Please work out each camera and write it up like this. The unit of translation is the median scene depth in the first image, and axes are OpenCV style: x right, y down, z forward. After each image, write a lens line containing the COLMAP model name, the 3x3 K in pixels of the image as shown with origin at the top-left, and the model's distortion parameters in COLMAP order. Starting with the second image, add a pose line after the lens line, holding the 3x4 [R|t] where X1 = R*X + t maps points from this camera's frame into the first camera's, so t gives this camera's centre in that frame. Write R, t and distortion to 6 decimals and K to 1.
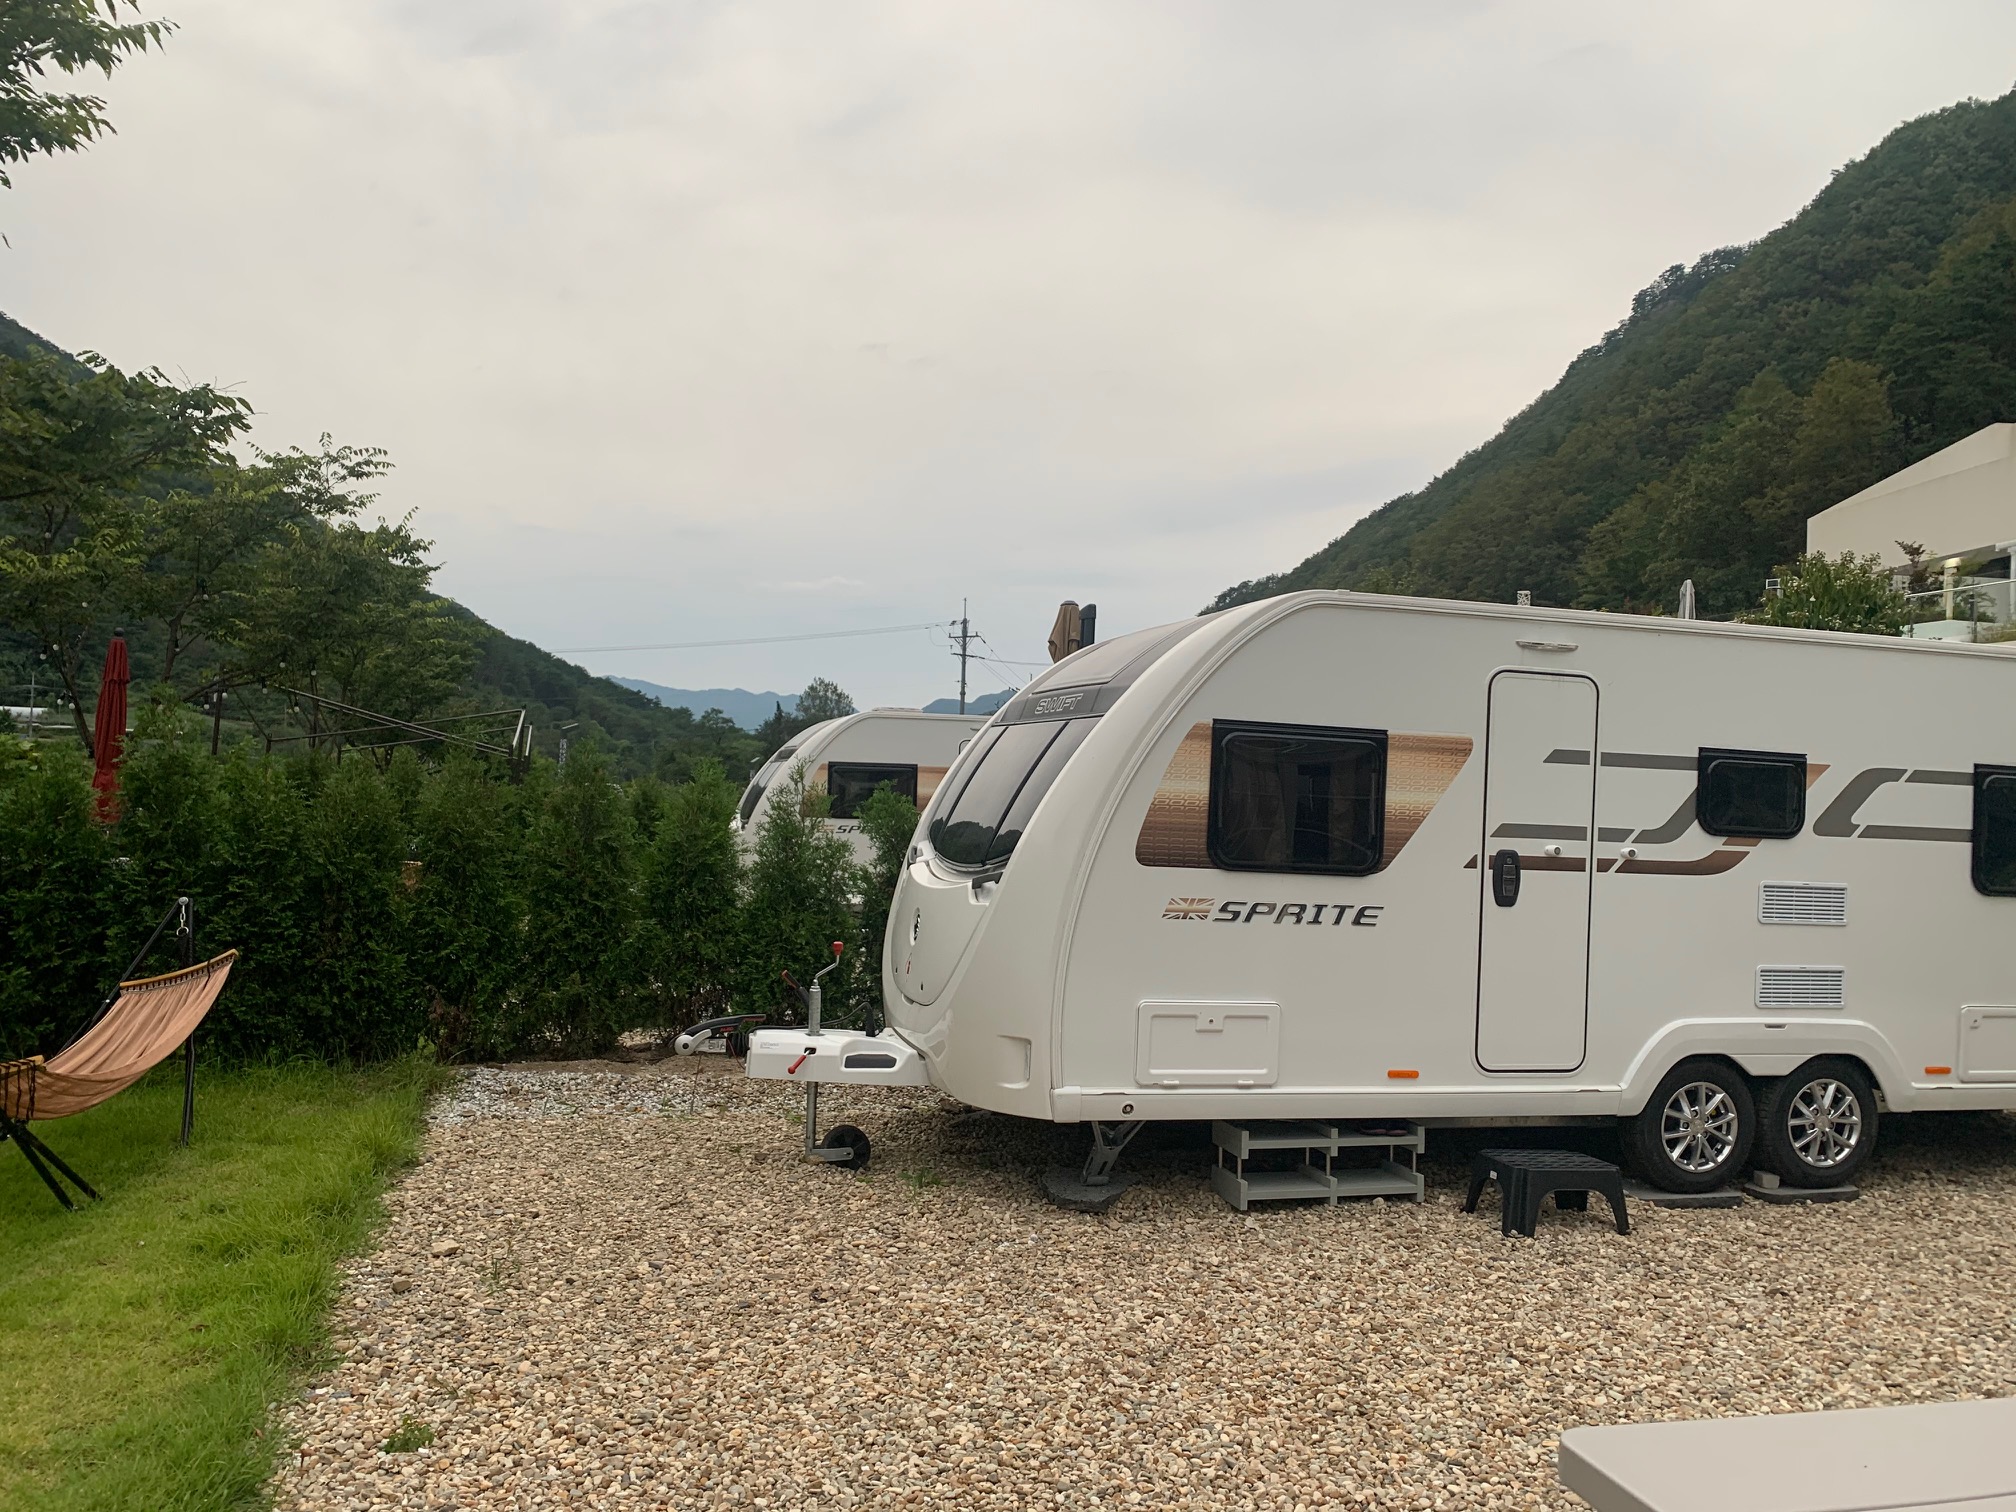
lens RADIAL K [[1521.6, 0, 1011.4], [0, 1521.6, 746.6], [0, 0, 1]] dist [0.035815, -0.034162]
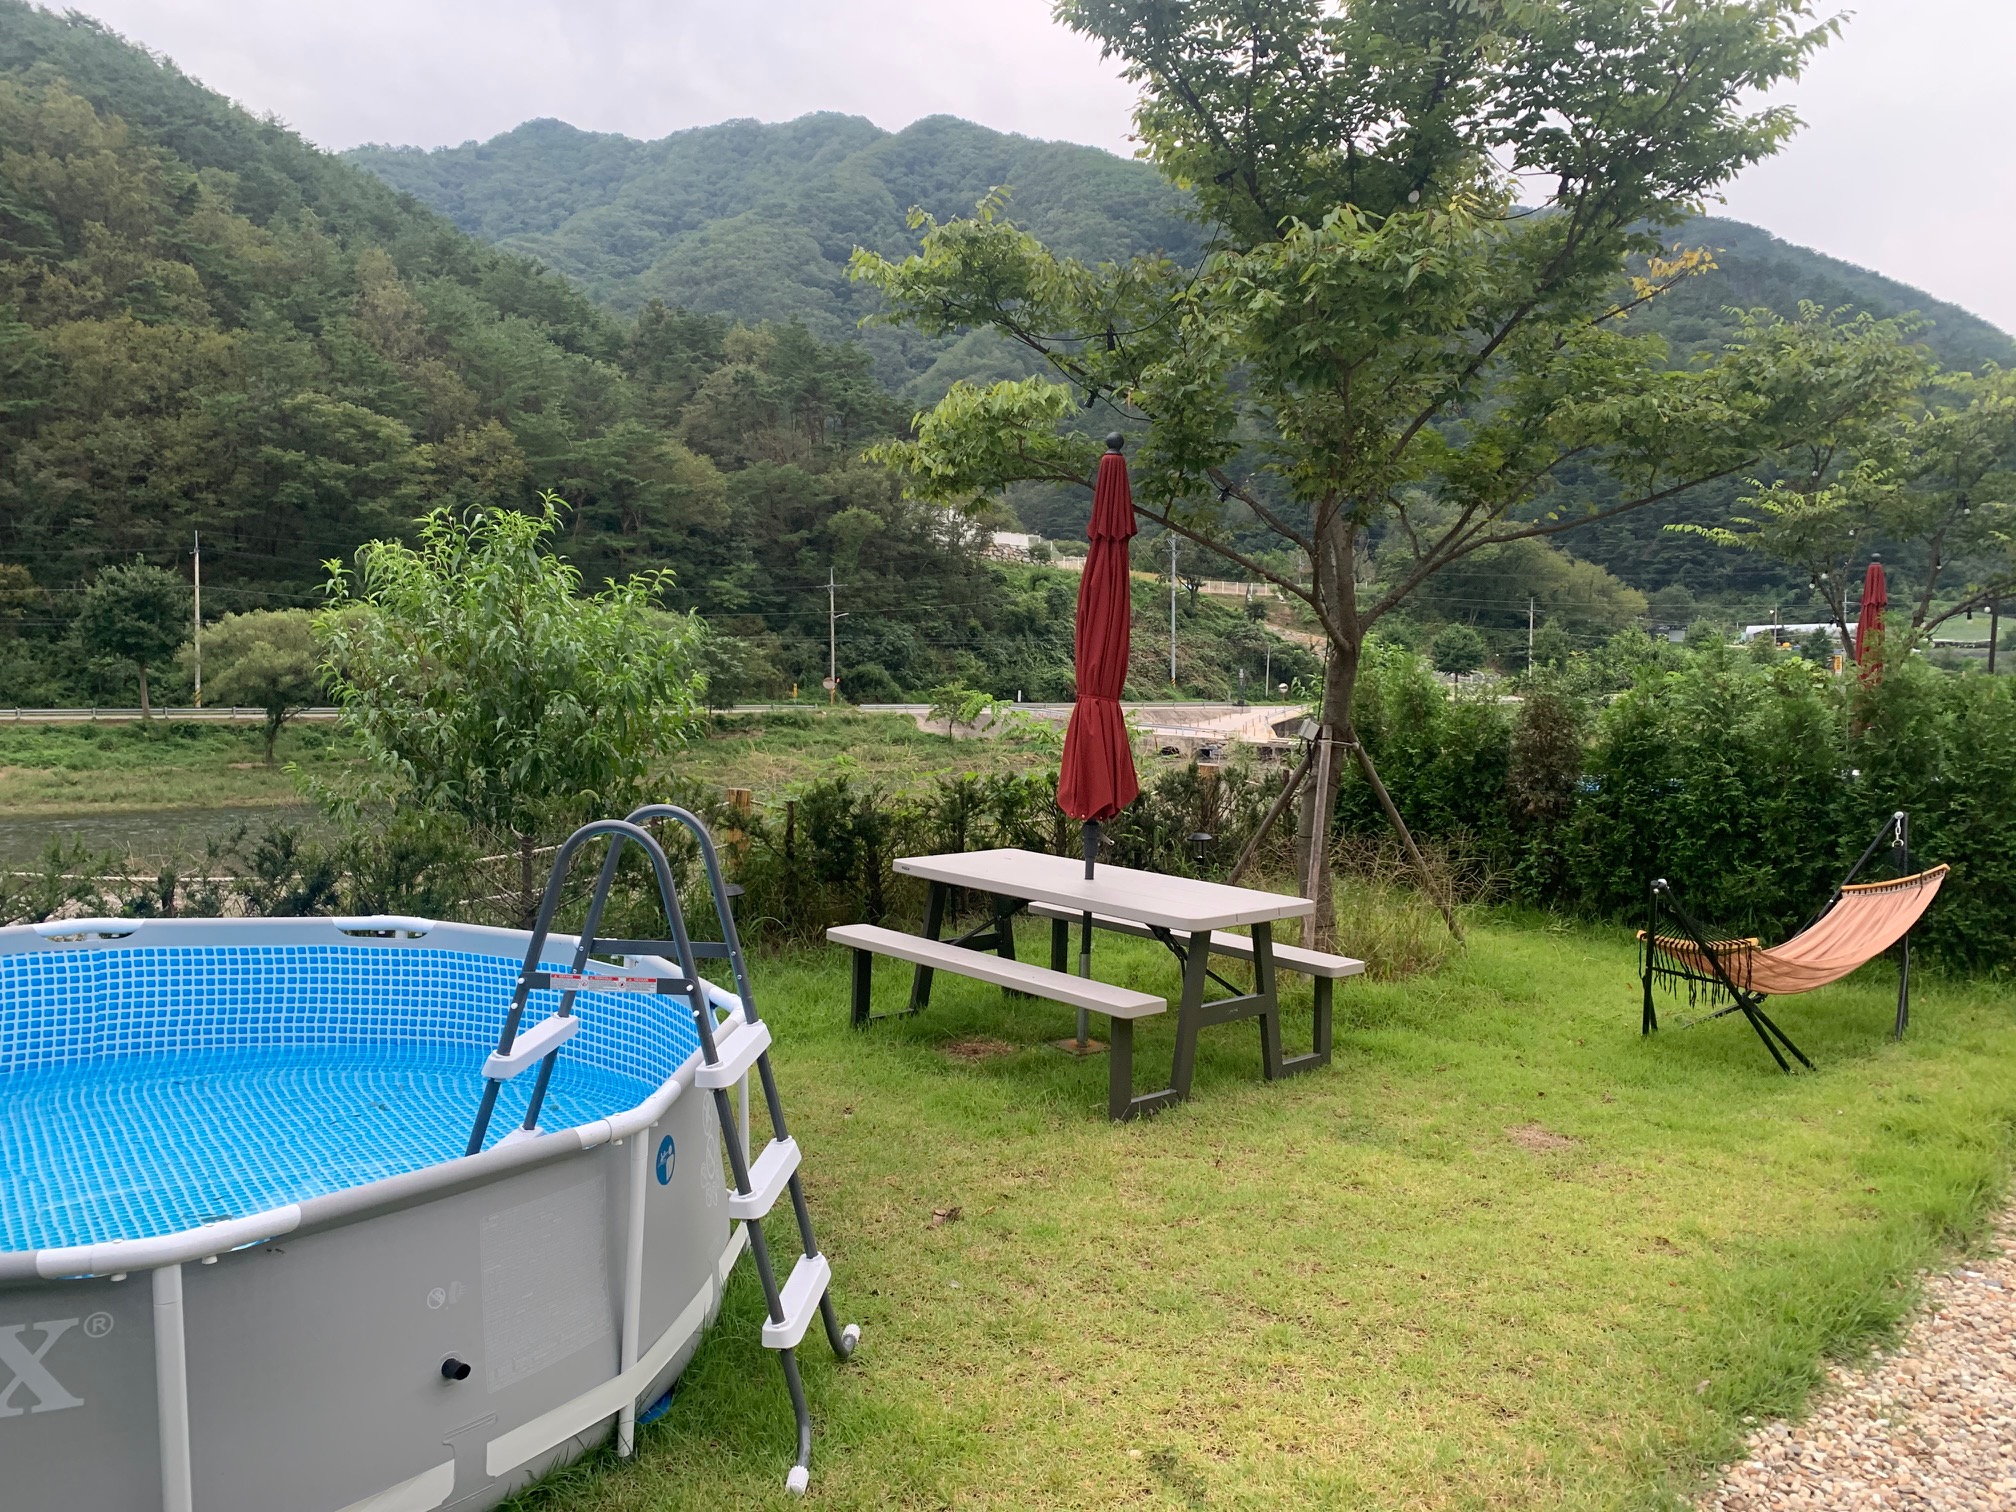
lens RADIAL K [[1521.6, 0, 1011.4], [0, 1521.6, 746.6], [0, 0, 1]] dist [0.035815, -0.034162]
pose [[0.480155, 0.009530, -0.877132, 0.113051], [0.041663, 0.998565, 0.033657, -0.010457], [0.876194, -0.052705, 0.479069, -0.061015]]
